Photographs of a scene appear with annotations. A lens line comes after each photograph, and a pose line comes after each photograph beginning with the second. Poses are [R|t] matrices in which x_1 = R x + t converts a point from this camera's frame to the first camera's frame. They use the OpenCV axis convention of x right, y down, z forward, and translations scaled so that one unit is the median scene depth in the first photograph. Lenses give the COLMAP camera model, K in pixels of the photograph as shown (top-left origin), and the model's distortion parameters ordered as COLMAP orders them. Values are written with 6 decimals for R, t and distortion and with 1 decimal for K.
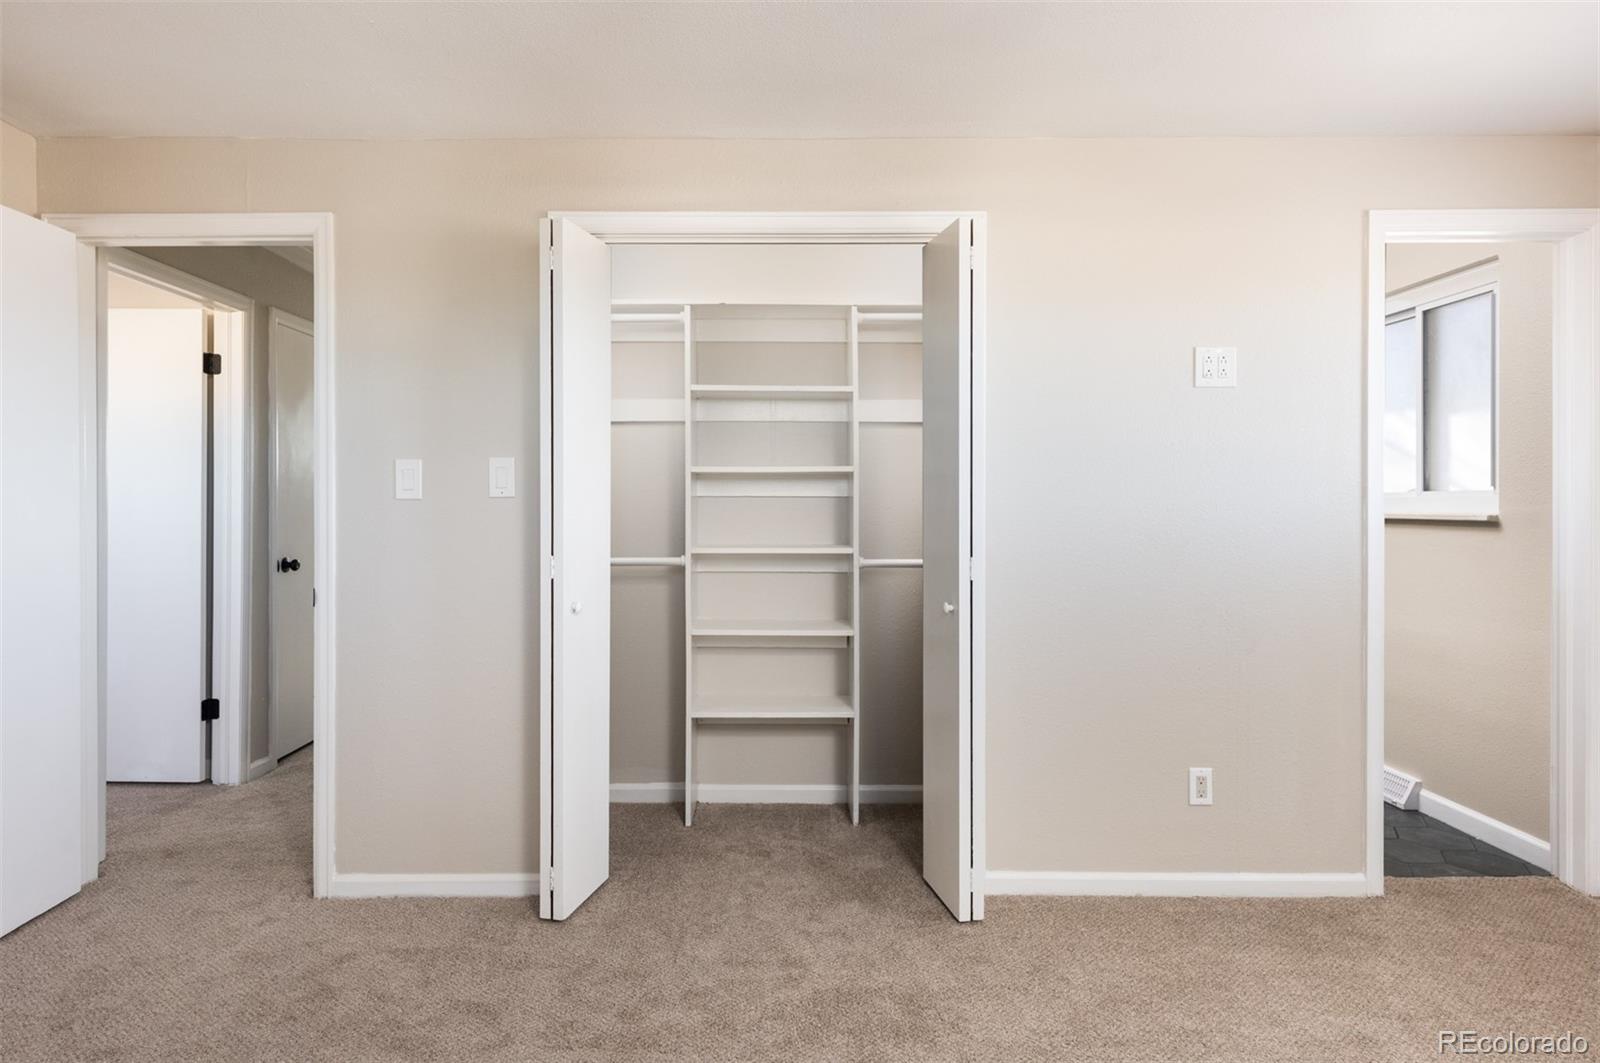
lens RADIAL K [[859.7, 0, 797.7], [0, 859.7, 508.5], [0, 0, 1]] dist [0.049595, 0.000064]
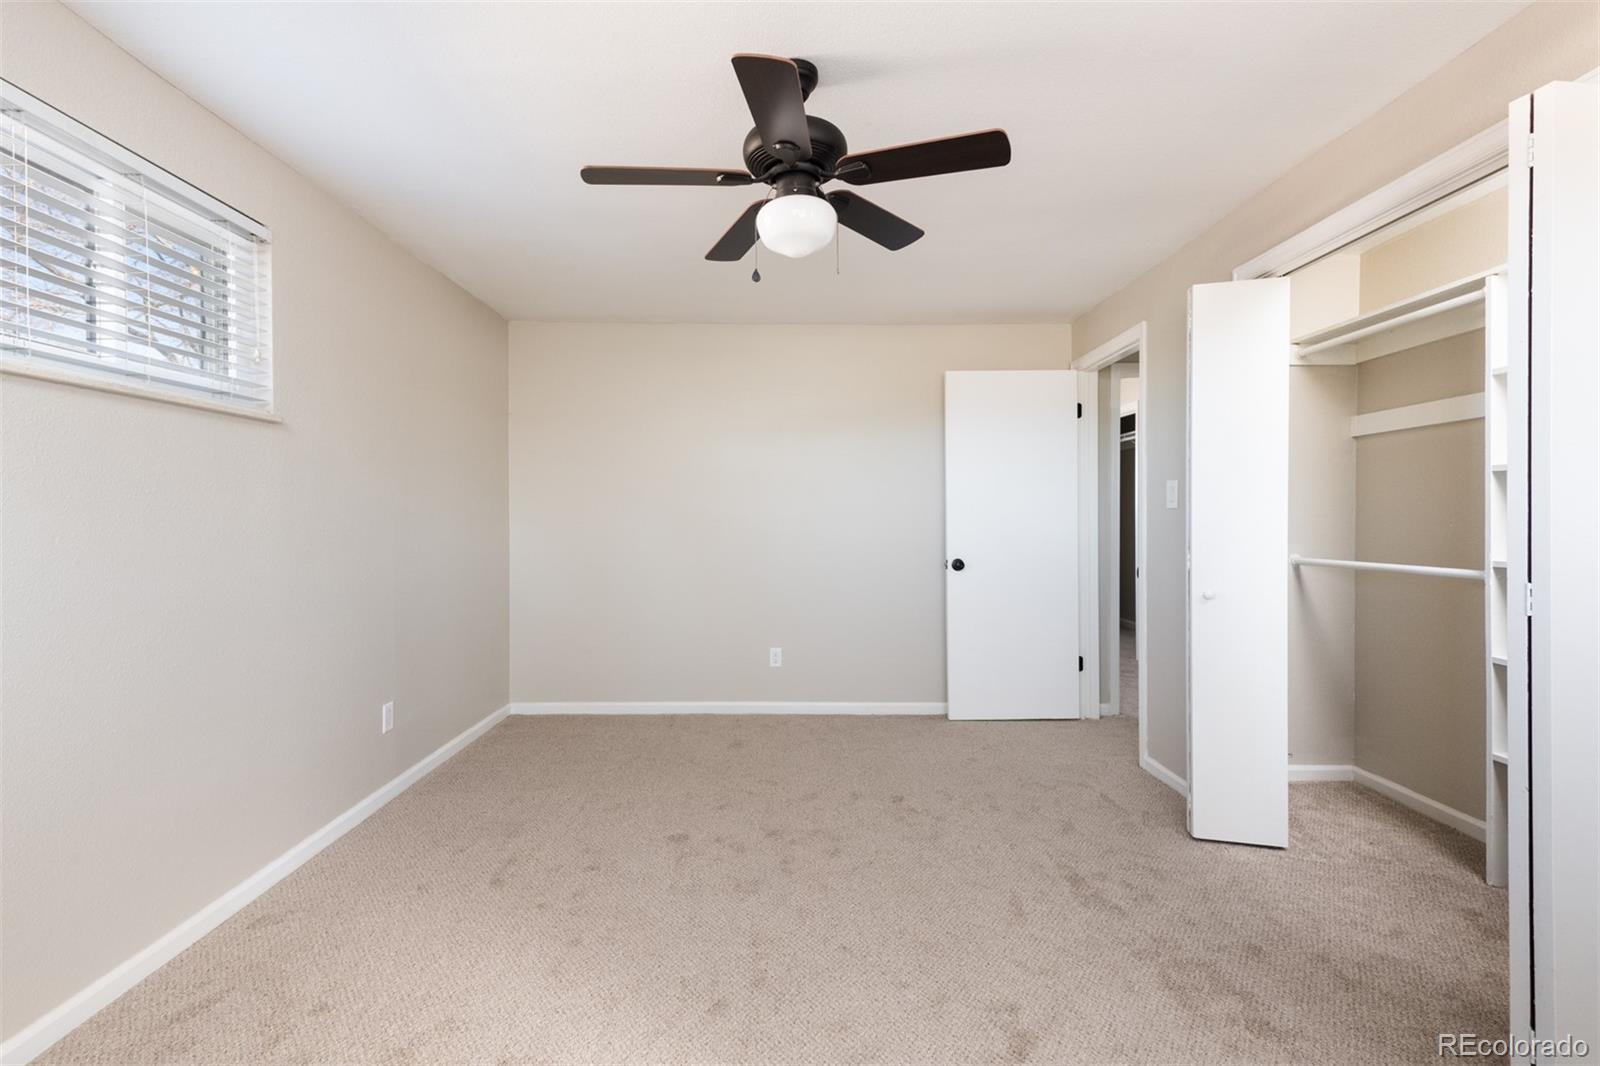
lens RADIAL K [[776.1, 0, 798.7], [0, 776.1, 515.7], [0, 0, 1]] dist [0.000099, 0.000023]
pose [[0.014720, 0.001632, -0.999890, 0.902737], [0.000501, 0.999999, 0.001639, -0.000909], [0.999892, -0.000525, 0.014719, 0.425701]]
